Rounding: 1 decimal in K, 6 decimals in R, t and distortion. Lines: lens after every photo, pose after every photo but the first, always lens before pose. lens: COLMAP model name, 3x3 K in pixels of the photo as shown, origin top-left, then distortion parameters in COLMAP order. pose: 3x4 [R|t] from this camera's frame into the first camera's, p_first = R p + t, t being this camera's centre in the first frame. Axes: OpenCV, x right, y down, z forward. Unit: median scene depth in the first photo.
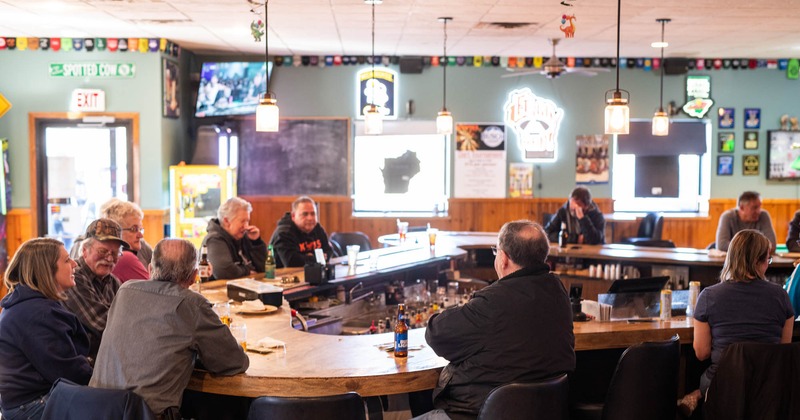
lens RADIAL K [[1099.5, 0, 397.9], [0, 1099.5, 203.5], [0, 0, 1]] dist [0.008108, 0.000000]
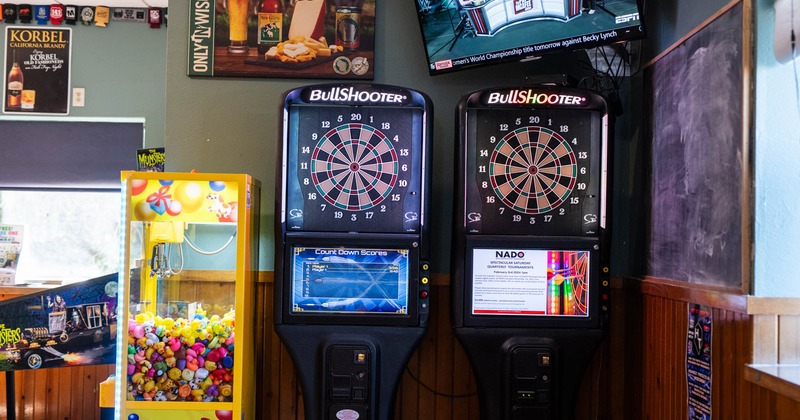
lens RADIAL K [[1099.5, 0, 400.4], [0, 1099.5, 211.4], [0, 0, 1]] dist [0.008108, 0.000000]
pose [[-0.034250, -0.029164, -0.998988, 0.267113], [-0.080769, 0.996385, -0.026319, -0.014636], [0.996144, 0.079786, -0.036482, 1.134163]]
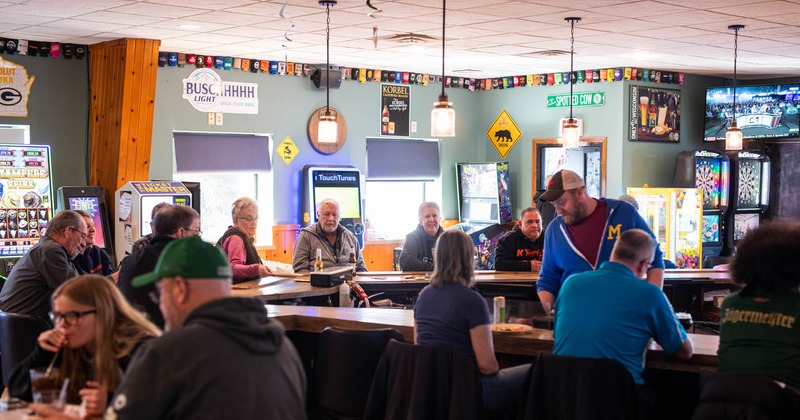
lens RADIAL K [[1099.5, 0, 395.5], [0, 1099.5, 215.3], [0, 0, 1]] dist [0.008108, 0.000000]
pose [[0.622046, 0.035225, -0.782188, 0.496824], [-0.056827, 0.998384, -0.000231, 0.007732], [0.780915, 0.044594, 0.623043, 0.157235]]
